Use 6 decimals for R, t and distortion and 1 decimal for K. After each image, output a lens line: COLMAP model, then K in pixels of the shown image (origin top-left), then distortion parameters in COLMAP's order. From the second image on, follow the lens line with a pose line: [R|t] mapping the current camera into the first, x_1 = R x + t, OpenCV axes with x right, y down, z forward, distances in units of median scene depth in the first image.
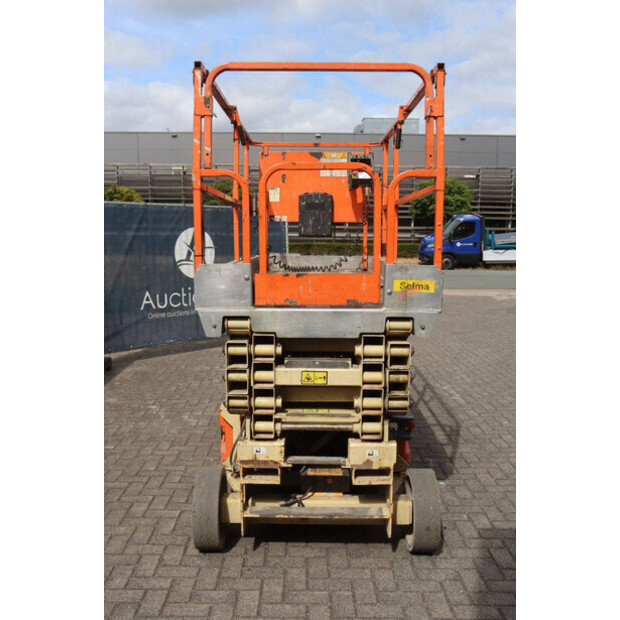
lens RADIAL K [[643.8, 0, 310.0], [0, 643.8, 310.0], [0, 0, 1]] dist [-0.050370, 0.014453]
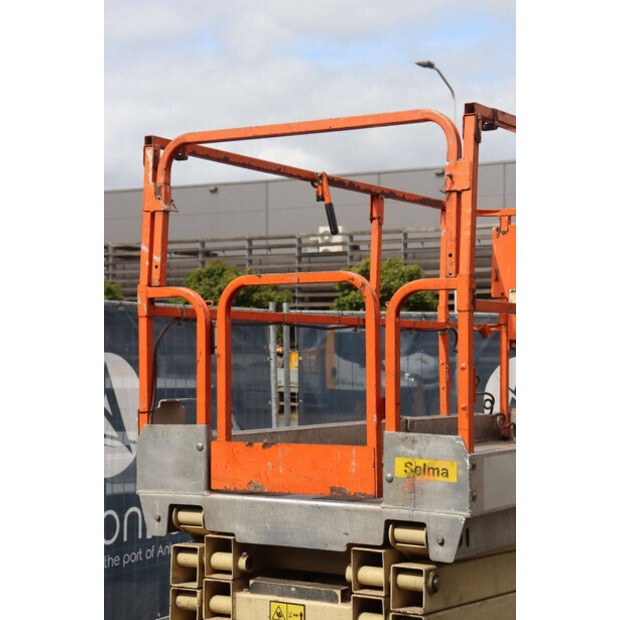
lens RADIAL K [[1364.7, 0, 310.0], [0, 1364.7, 310.0], [0, 0, 1]] dist [0.360998, 0.435673]
pose [[0.856151, -0.019335, -0.516364, 0.713118], [-0.058972, 0.989114, -0.134815, -0.004881], [0.513350, 0.145873, 0.845691, -0.158040]]
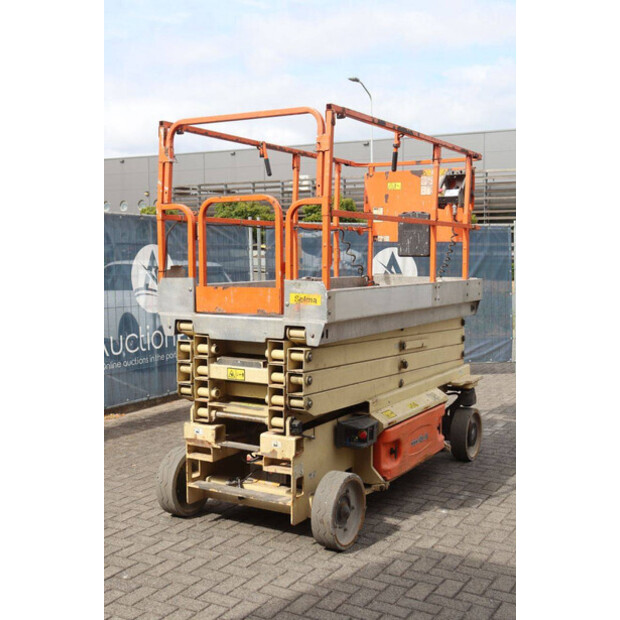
lens RADIAL K [[805.2, 0, 310.0], [0, 805.2, 310.0], [0, 0, 1]] dist [-0.012346, 0.258358]
pose [[0.865699, 0.032705, -0.499495, 0.858639], [-0.056501, 0.997871, -0.032587, 0.027035], [0.497366, 0.056432, 0.865703, -0.228079]]
